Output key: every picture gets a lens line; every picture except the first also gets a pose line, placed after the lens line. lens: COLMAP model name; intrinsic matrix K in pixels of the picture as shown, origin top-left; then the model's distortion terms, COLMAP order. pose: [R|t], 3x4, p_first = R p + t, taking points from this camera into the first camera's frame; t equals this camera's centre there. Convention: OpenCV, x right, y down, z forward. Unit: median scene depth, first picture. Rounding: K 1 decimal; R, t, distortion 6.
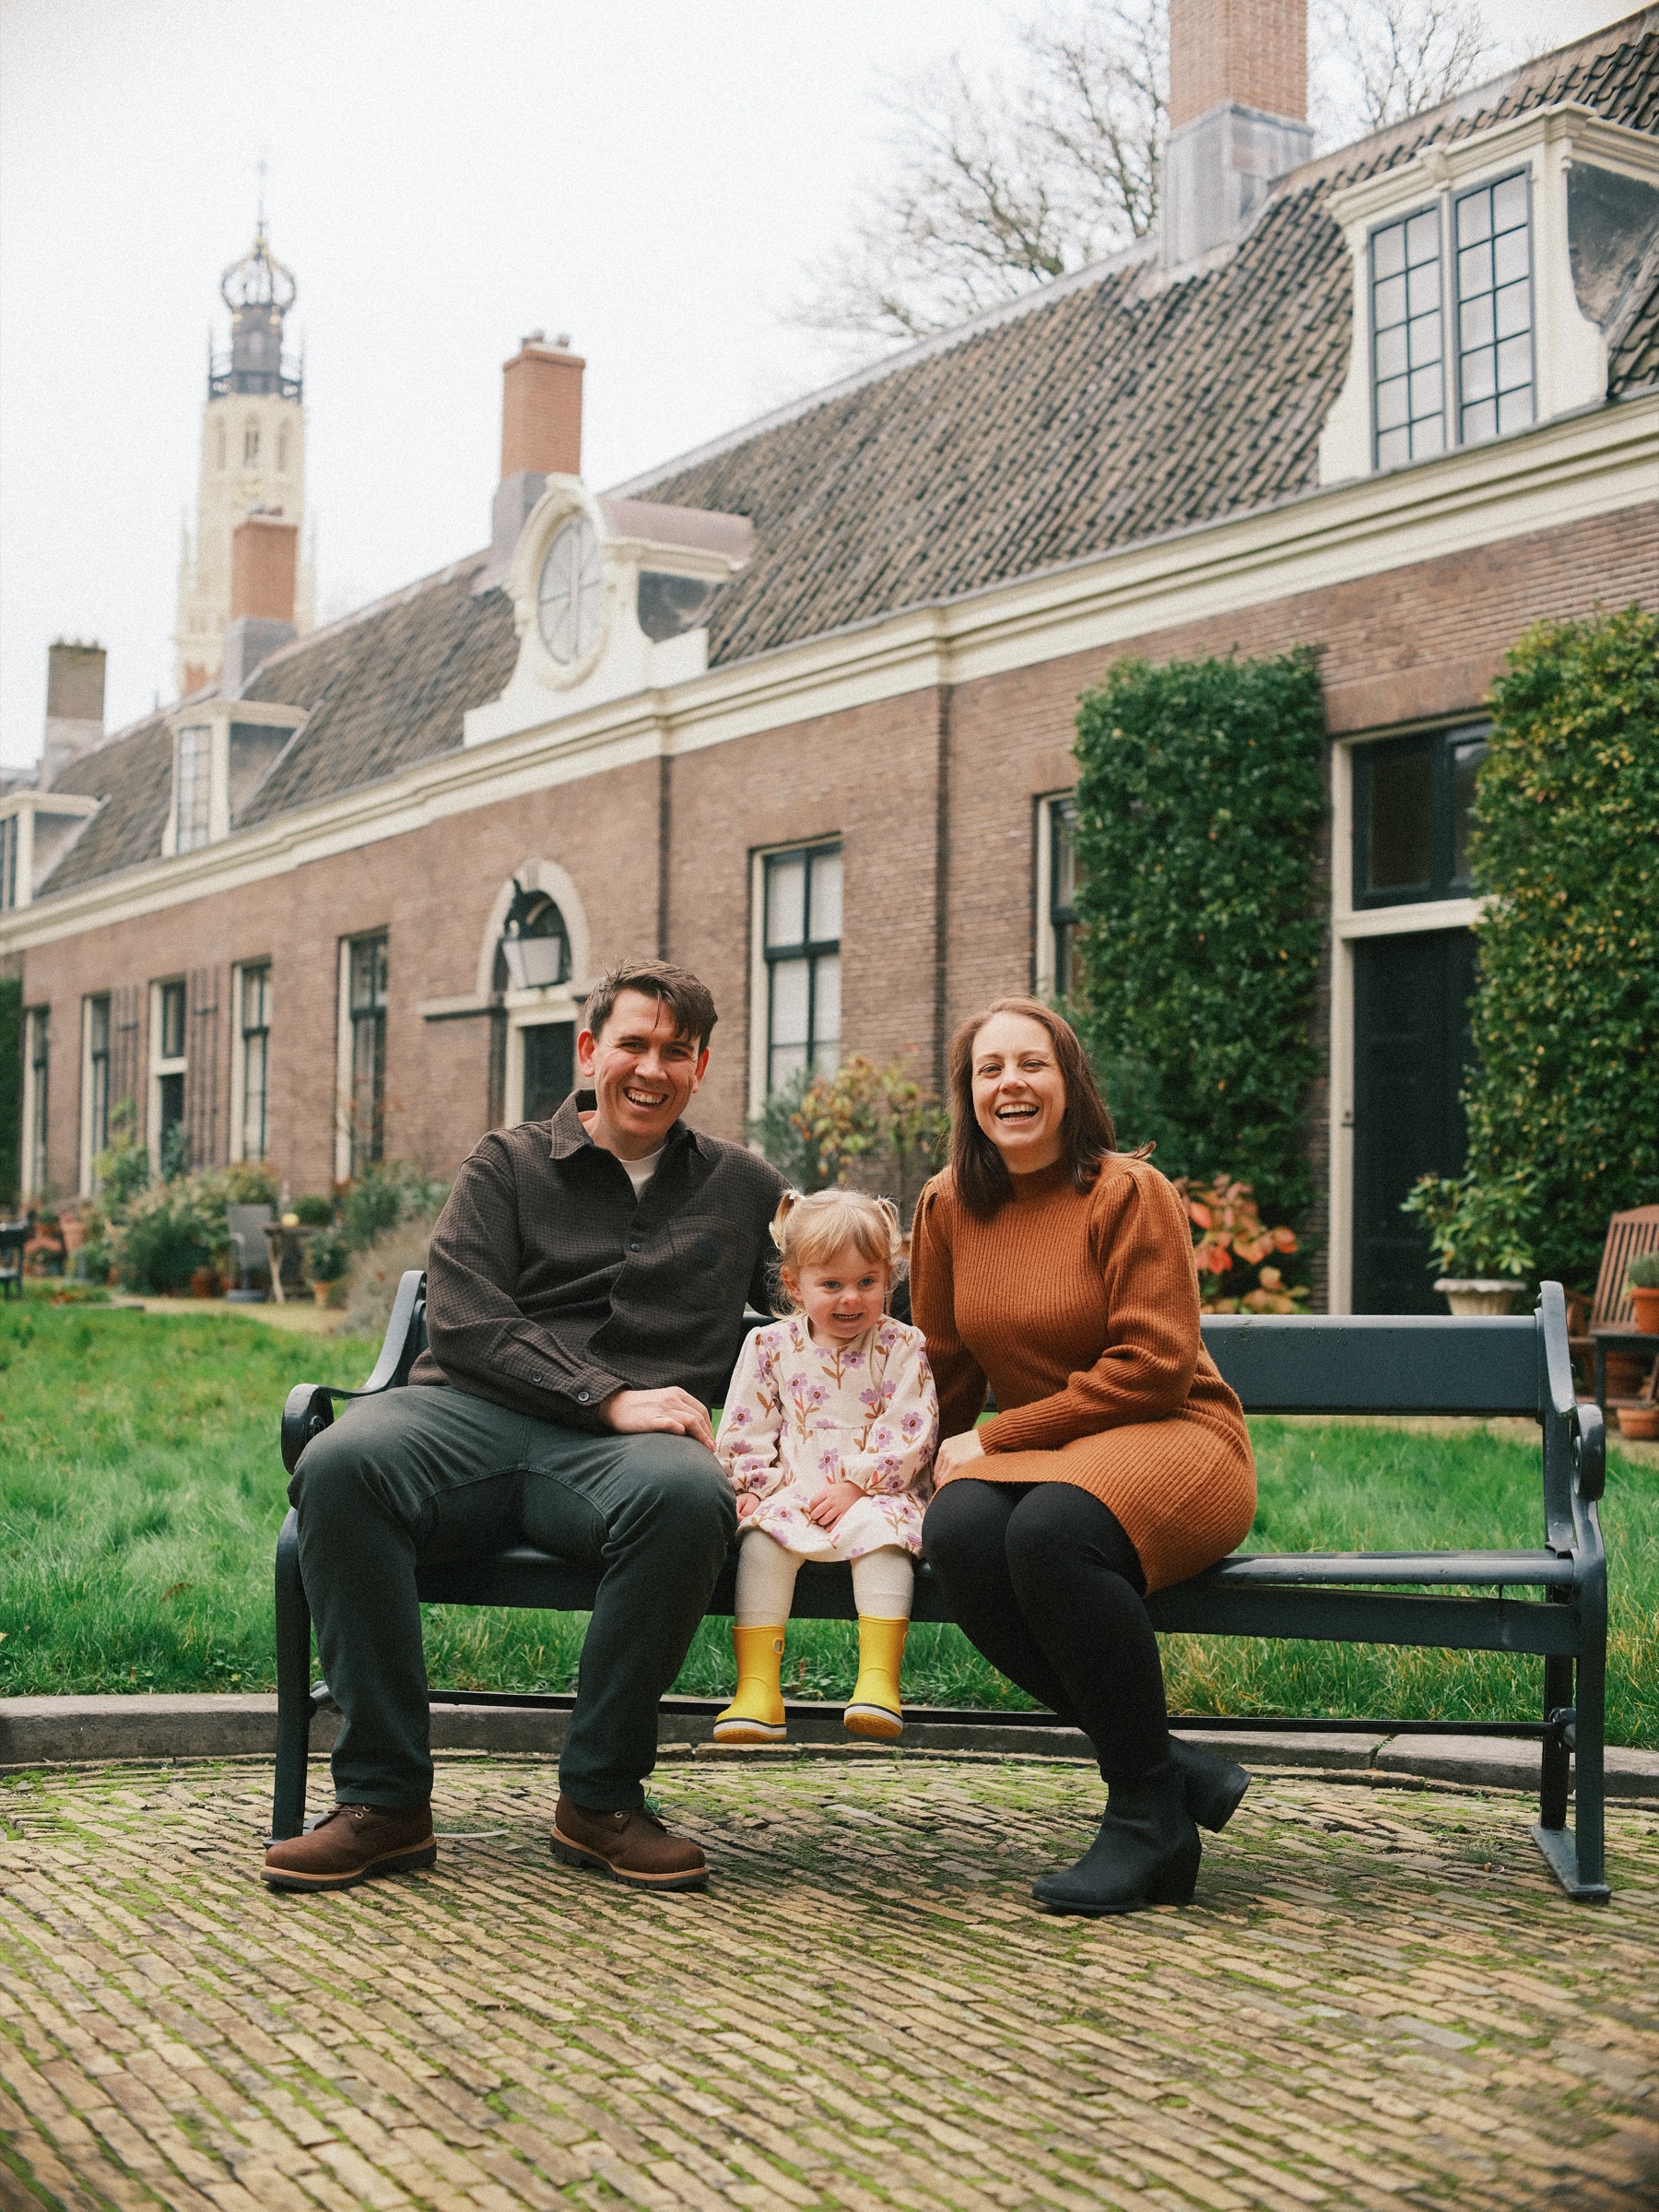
lens RADIAL K [[3051.5, 0, 829.5], [0, 3051.5, 1106.0], [0, 0, 1]] dist [-0.190582, 0.409223]
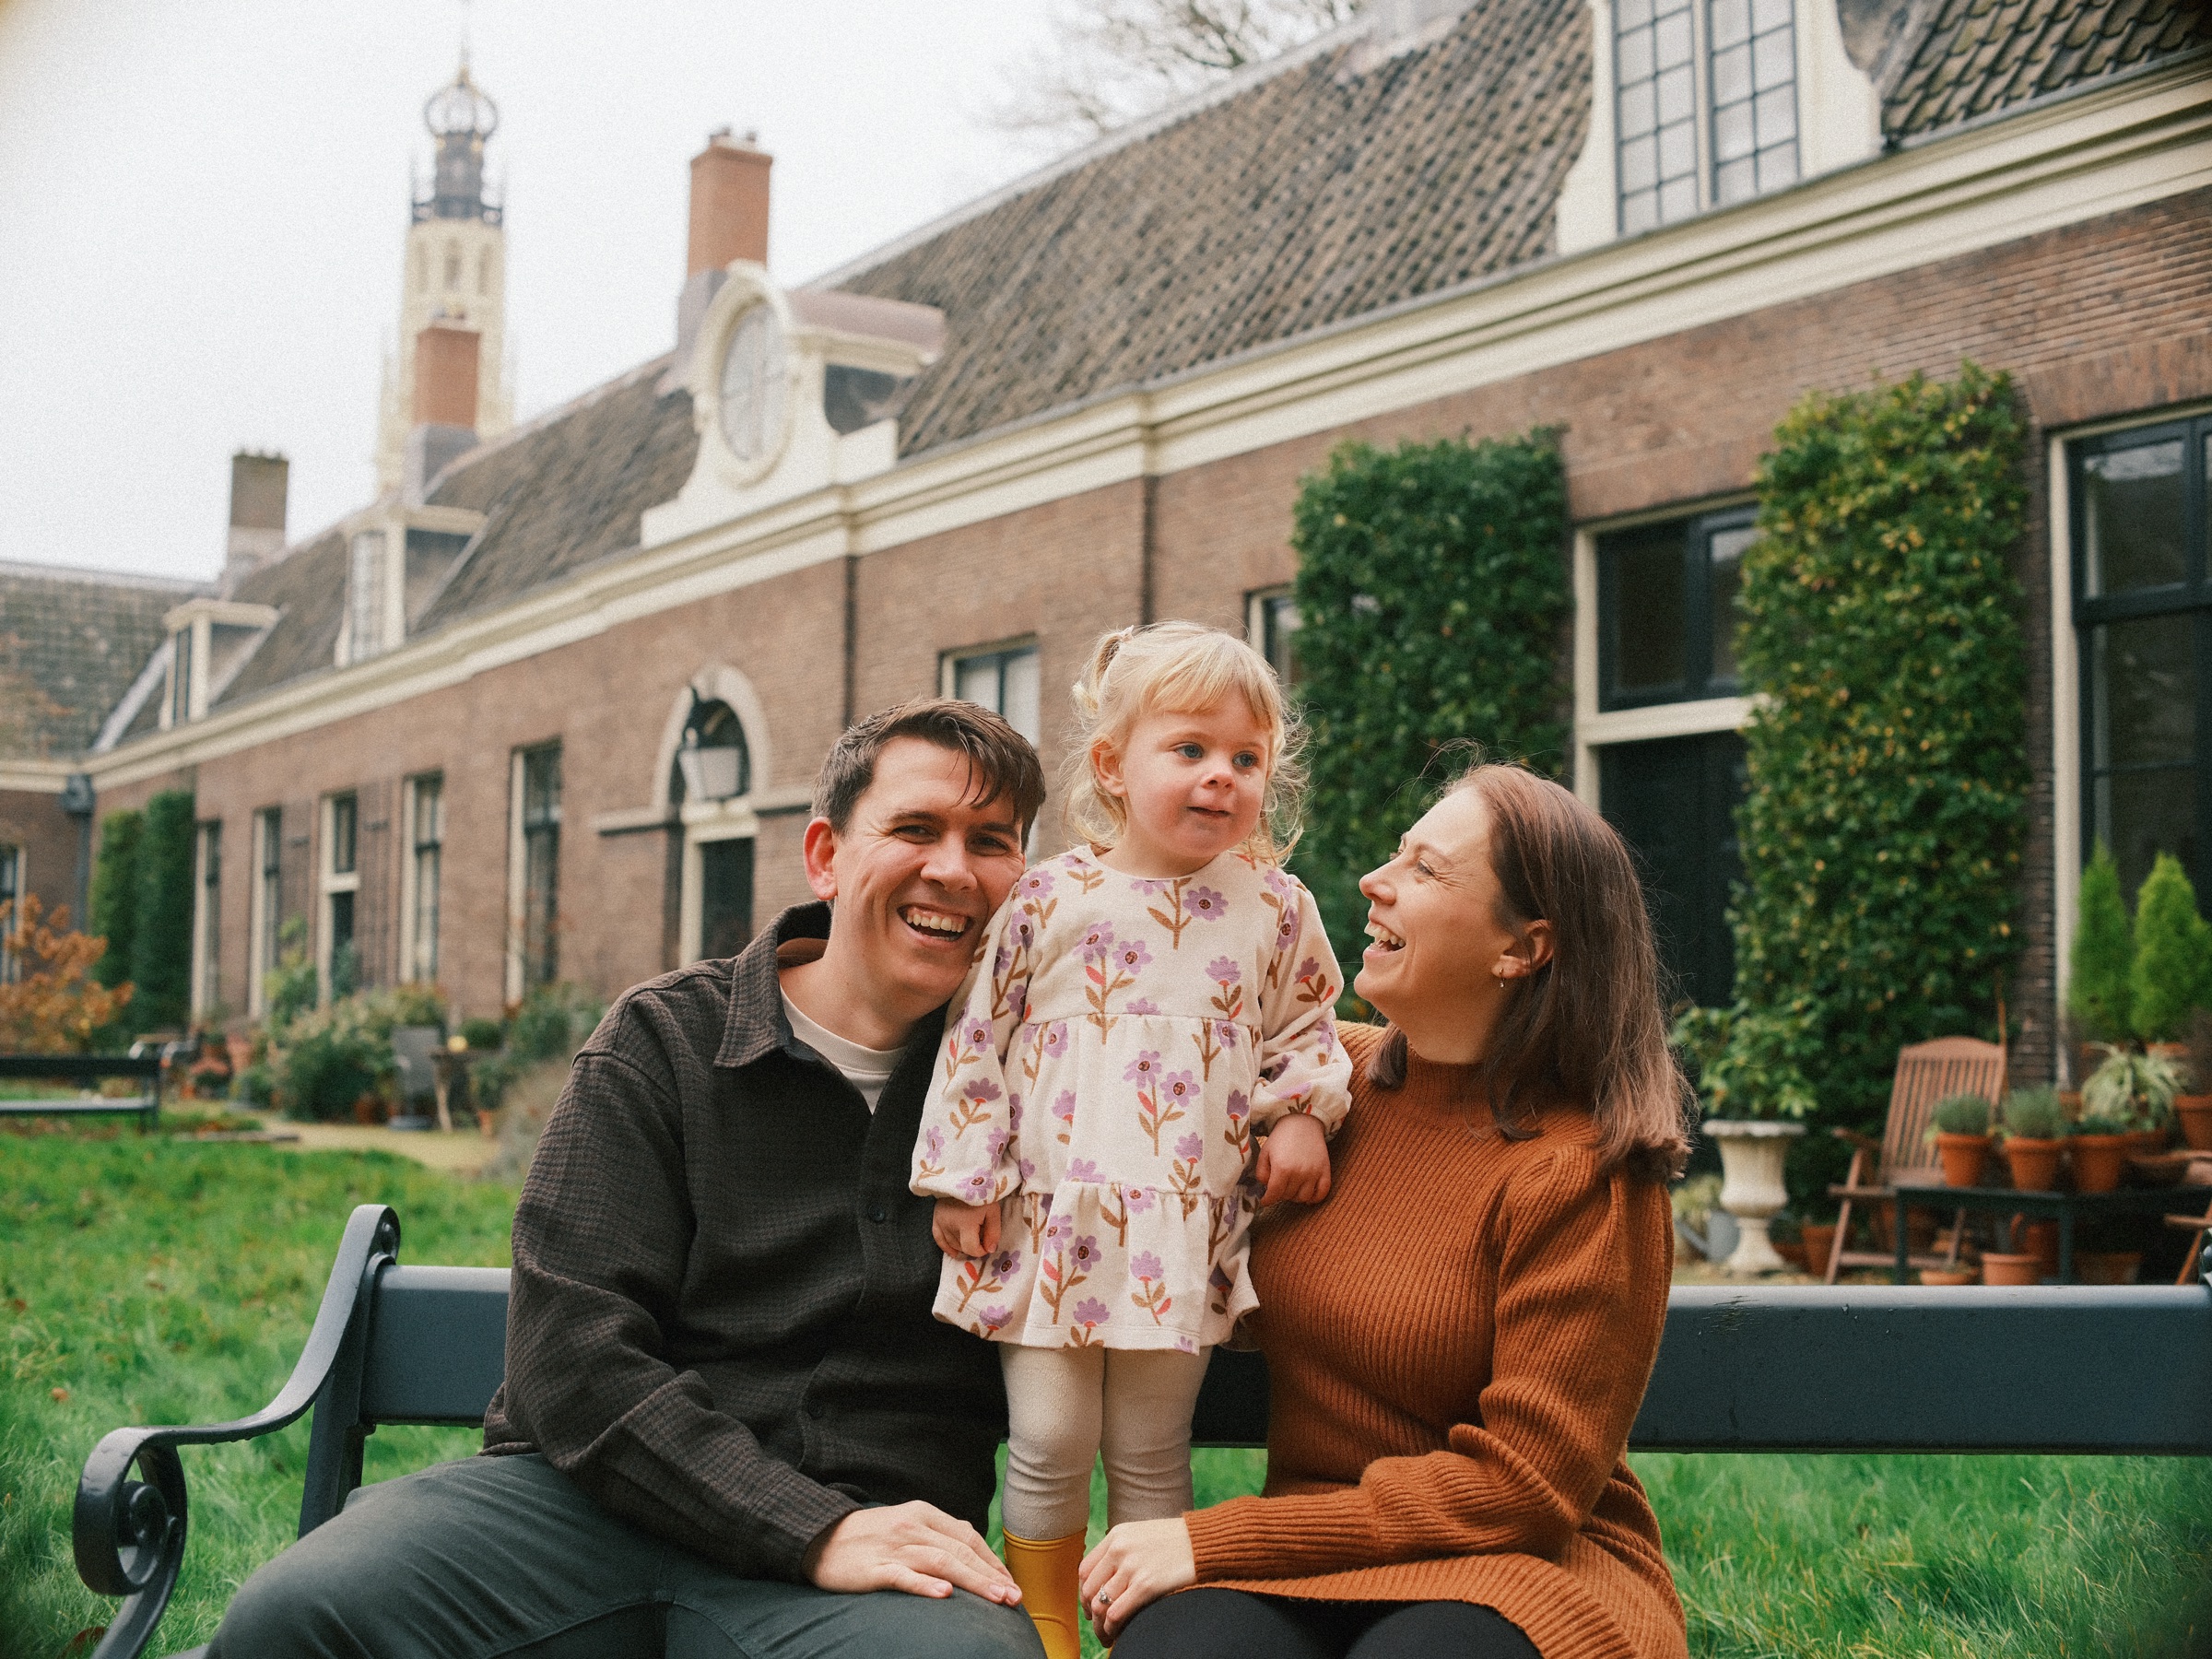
lens RADIAL K [[2798.9, 0, 1106.0], [0, 2798.9, 829.5], [0, 0, 1]] dist [-0.150759, -0.009884]
pose [[0.999502, 0.002333, 0.031458, -0.002032], [-0.001274, 0.999434, -0.033629, -0.000941], [-0.031519, 0.033573, 0.998939, 0.147259]]
